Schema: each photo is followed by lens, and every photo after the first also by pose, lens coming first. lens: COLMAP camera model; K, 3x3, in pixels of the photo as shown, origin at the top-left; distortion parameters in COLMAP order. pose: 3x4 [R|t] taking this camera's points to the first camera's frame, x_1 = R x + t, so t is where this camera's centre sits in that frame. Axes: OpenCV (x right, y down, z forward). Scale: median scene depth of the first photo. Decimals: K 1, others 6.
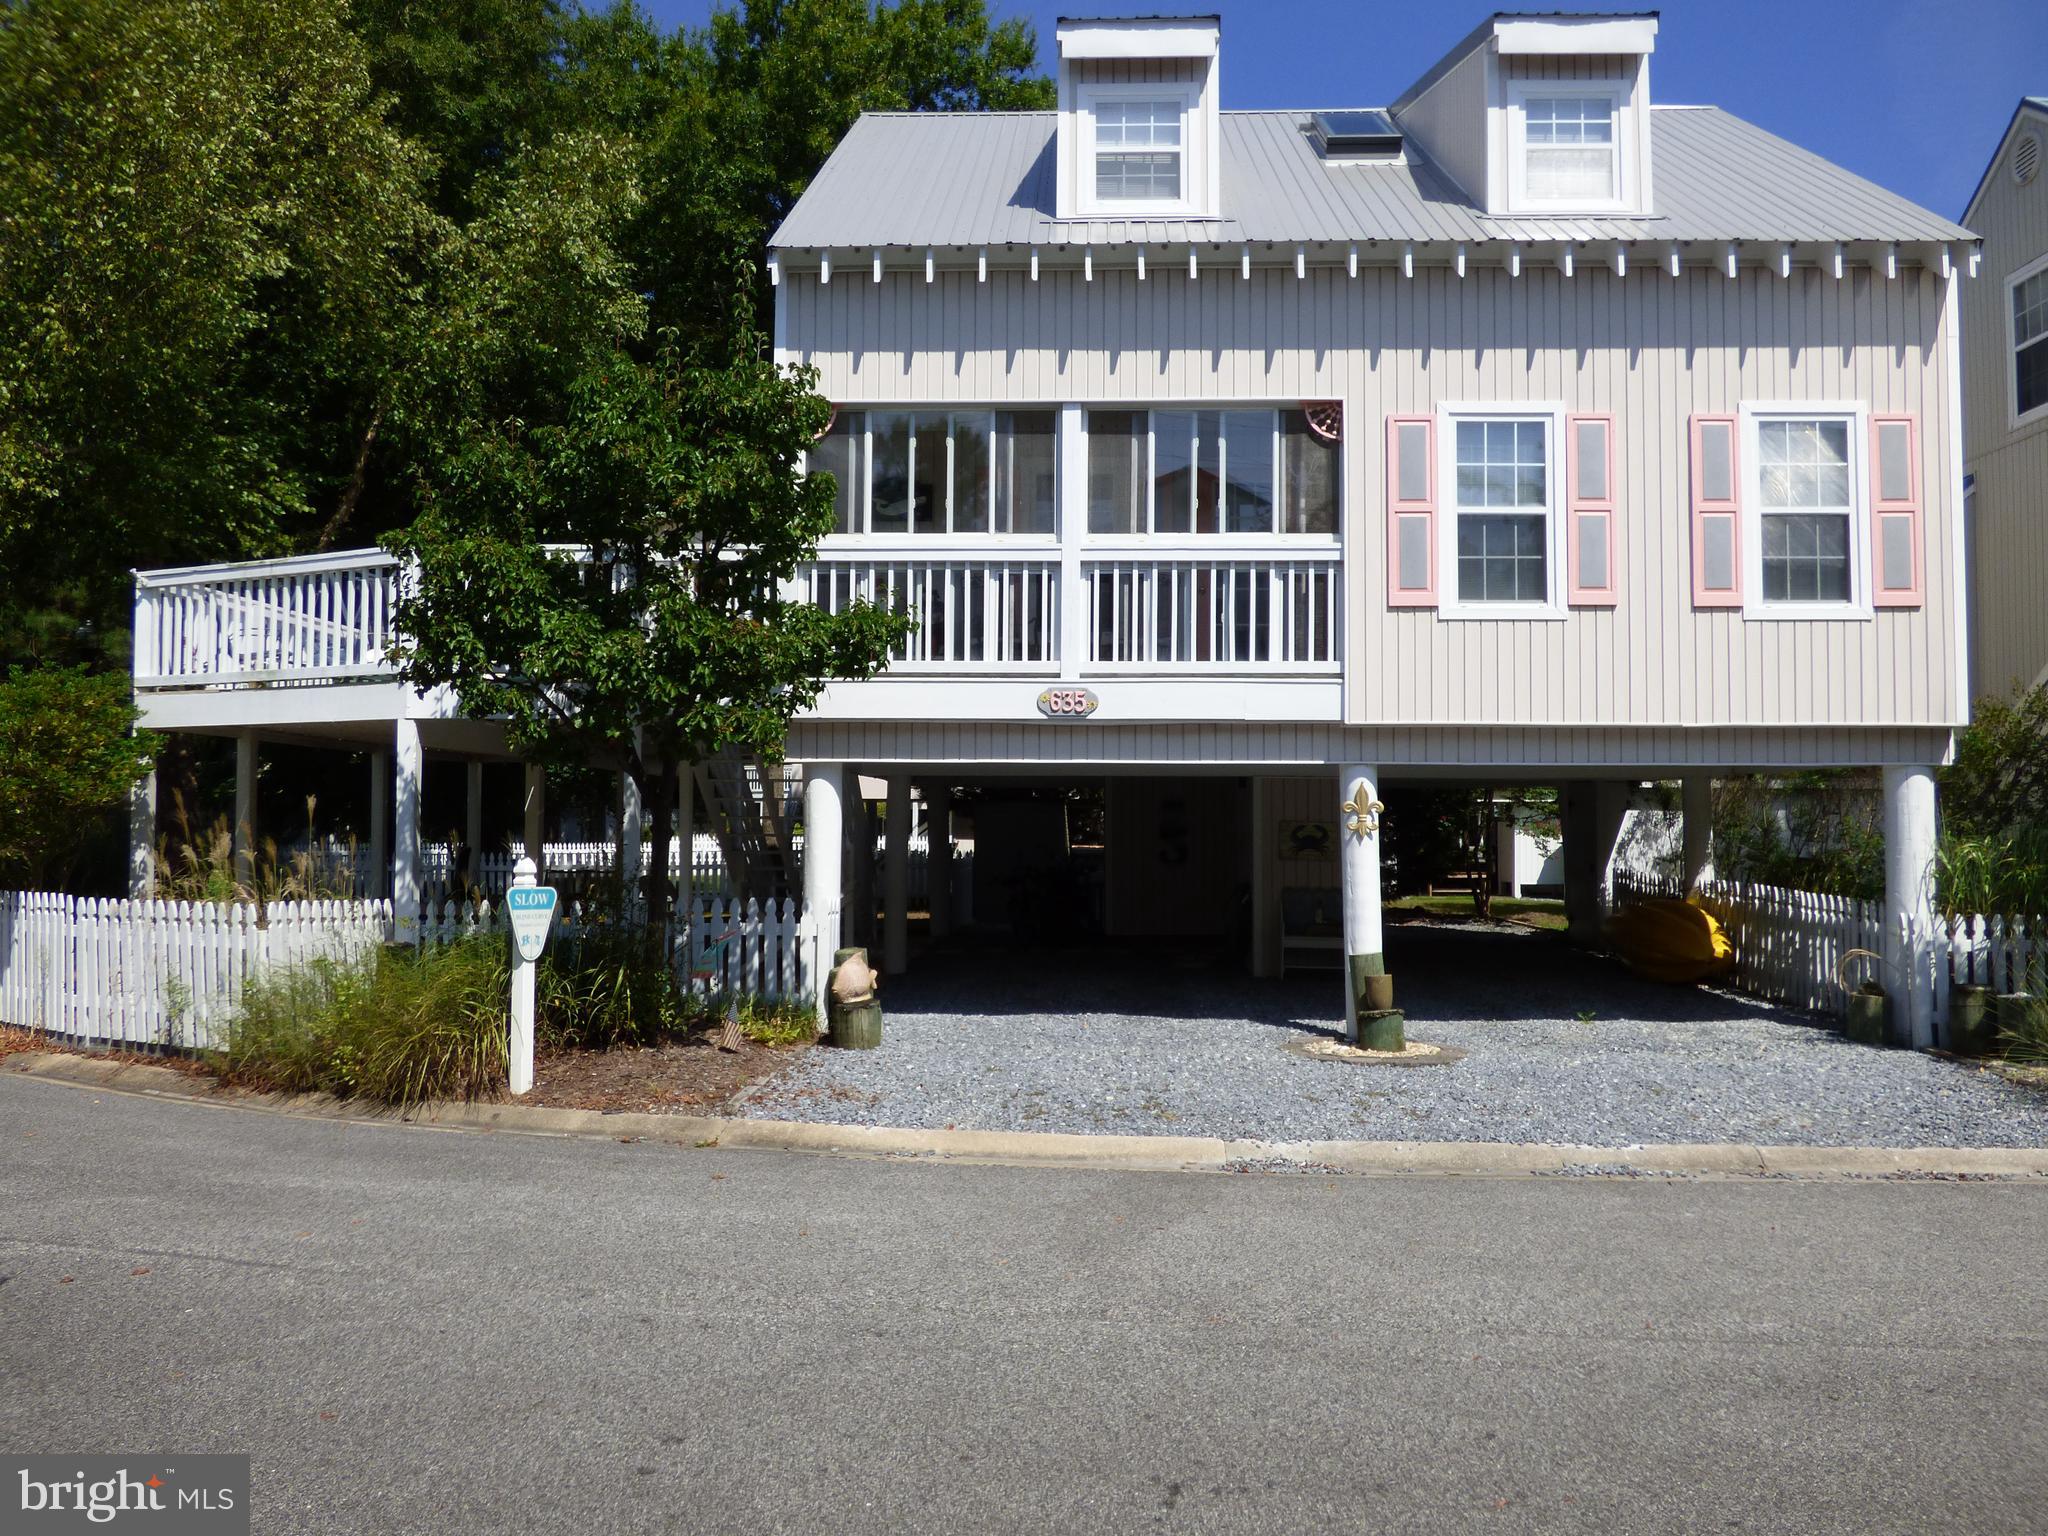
lens RADIAL K [[1560.0, 0, 1024.0], [0, 1560.0, 768.0], [0, 0, 1]] dist [-0.028706, 0.006539]
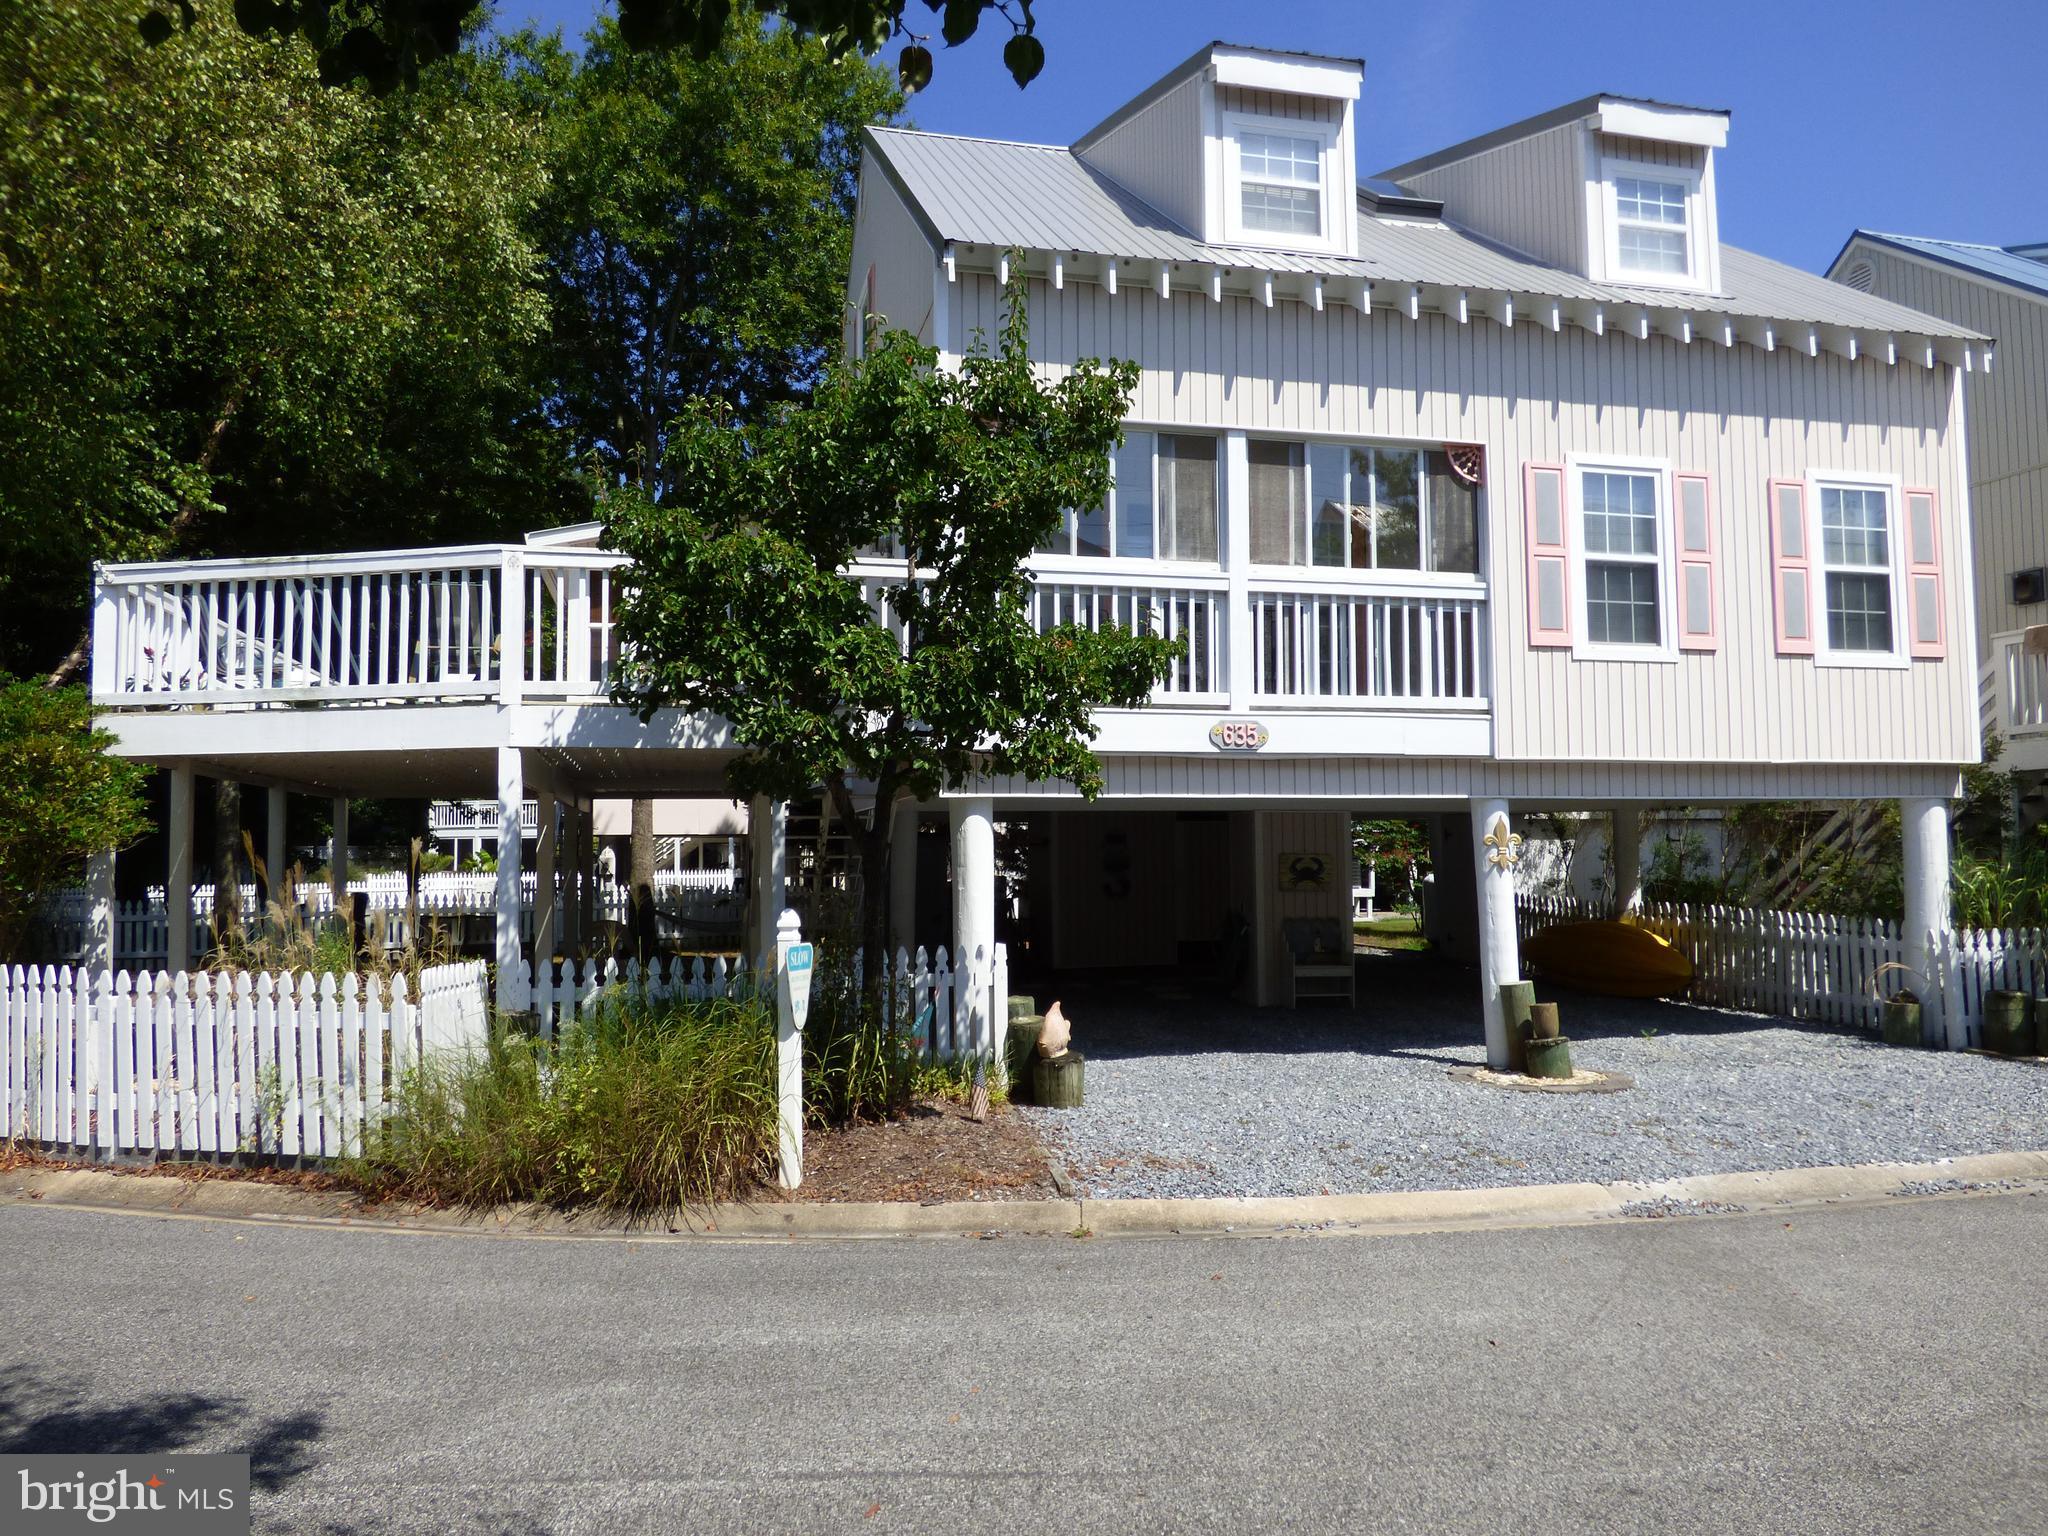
lens RADIAL K [[1448.4, 0, 1024.0], [0, 1448.4, 768.0], [0, 0, 1]] dist [-0.033082, 0.005993]
pose [[0.964405, 0.003618, 0.264404, -0.340638], [0.002700, 0.999720, -0.023526, -0.000792], [-0.264415, 0.023402, 0.964125, 0.165452]]
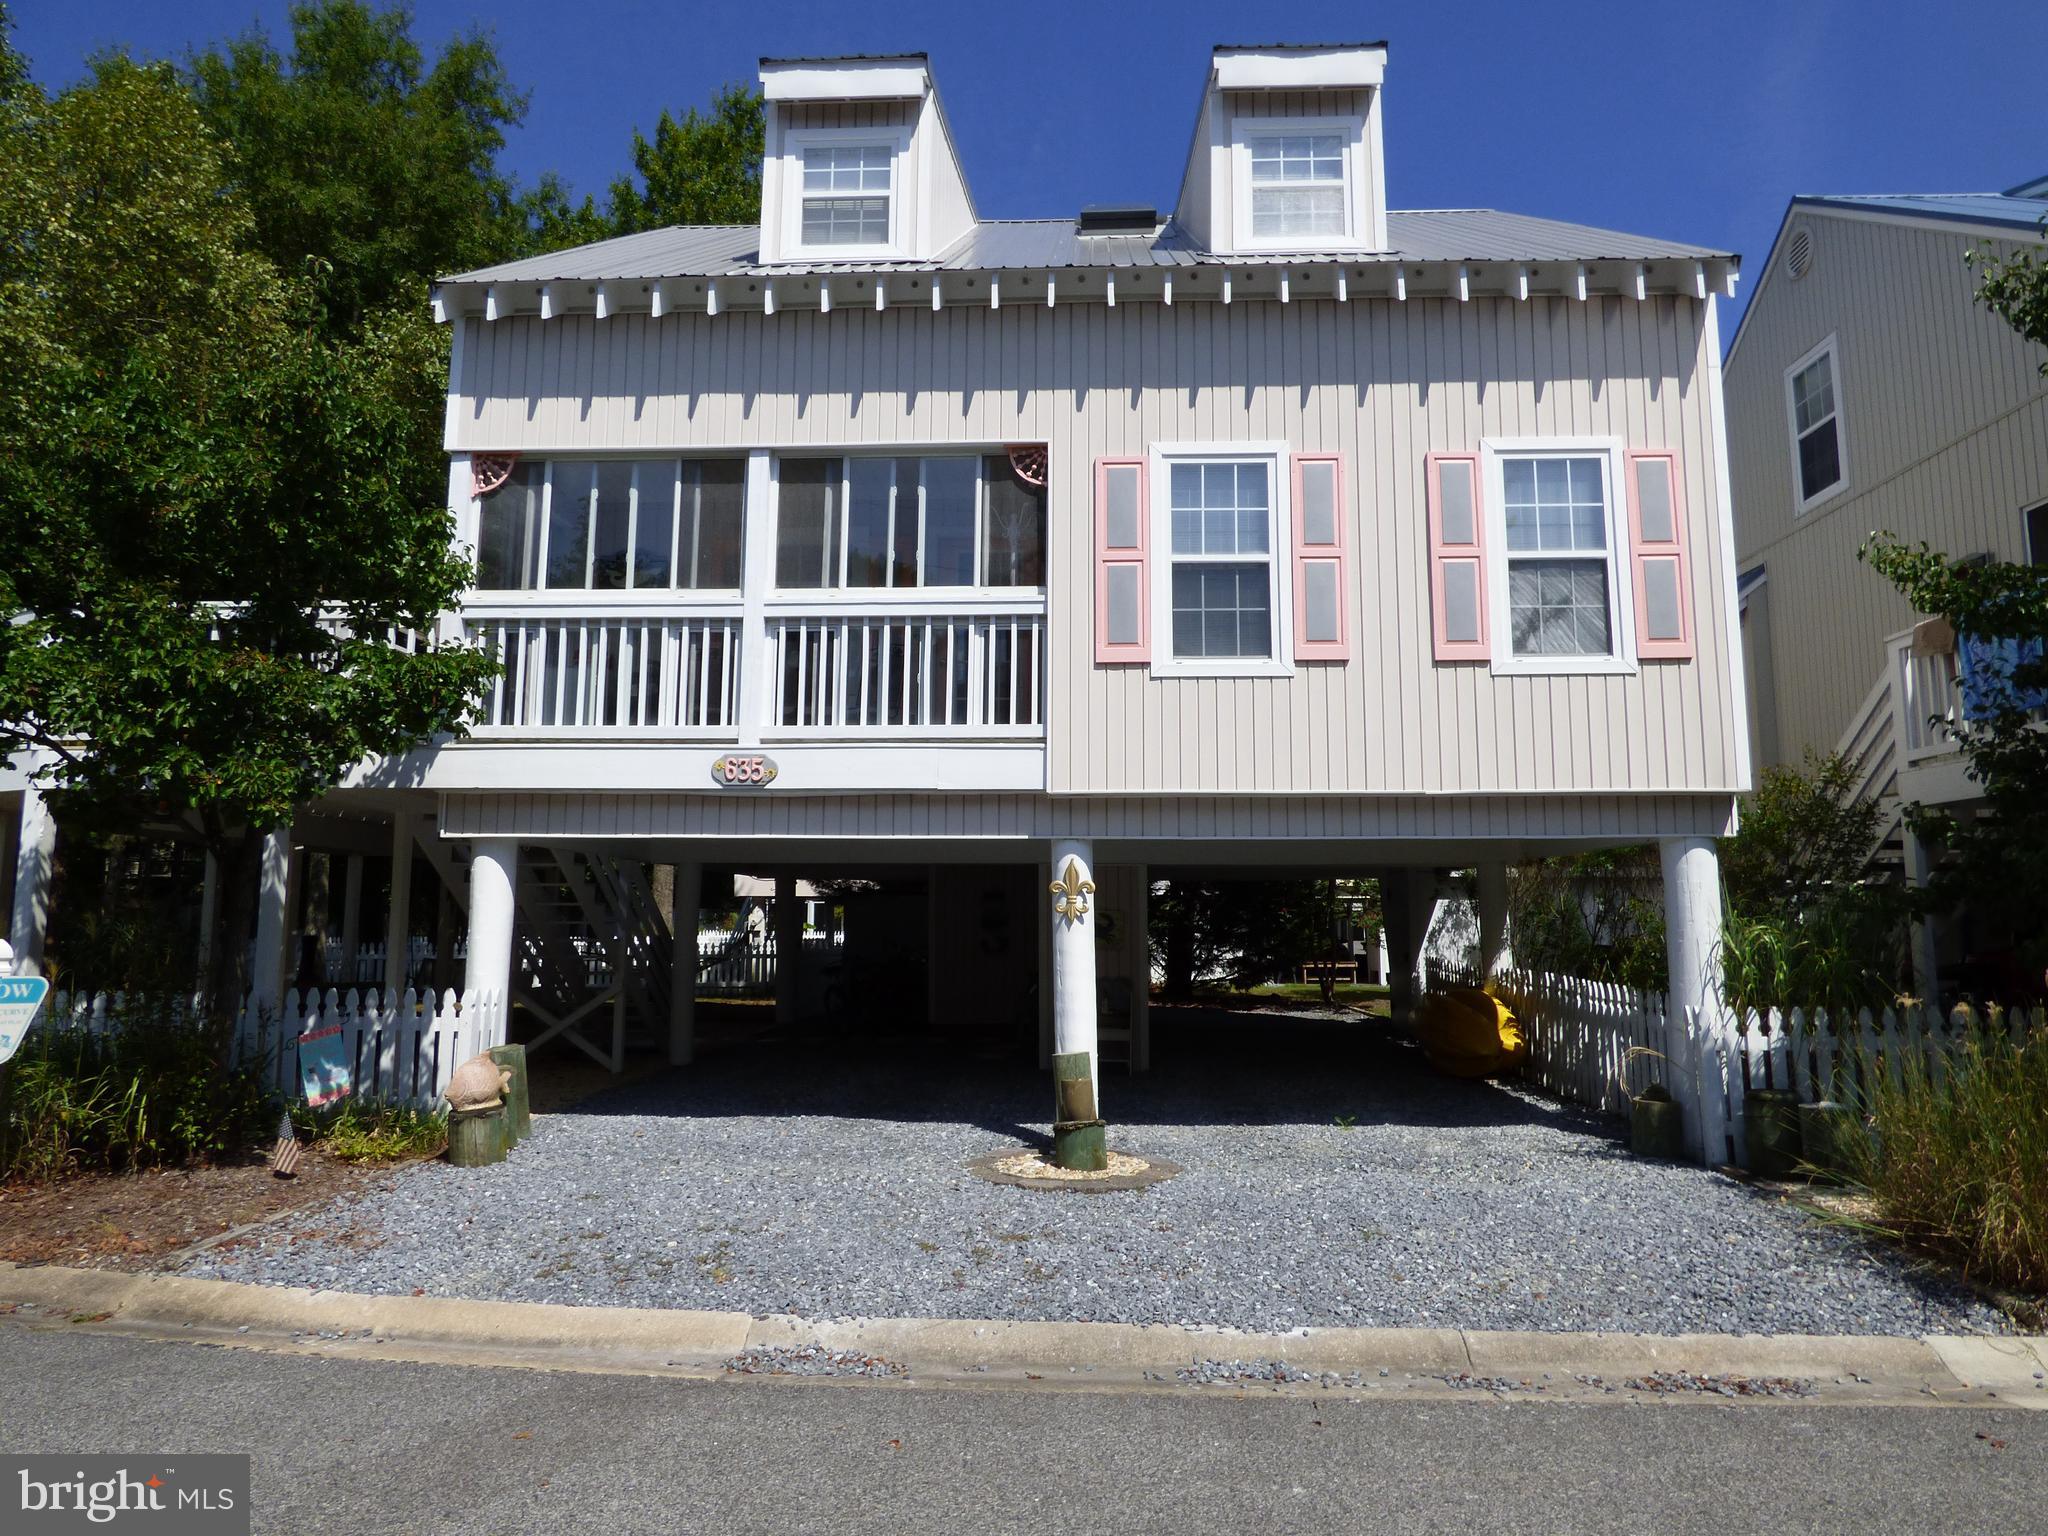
lens RADIAL K [[1248.5, 0, 1024.0], [0, 1248.5, 768.0], [0, 0, 1]] dist [-0.020316, 0.011220]
pose [[0.999944, -0.001919, -0.010417, 0.198005], [0.001001, 0.996167, -0.087463, 0.020119], [0.010545, 0.087448, 0.996113, 0.280591]]
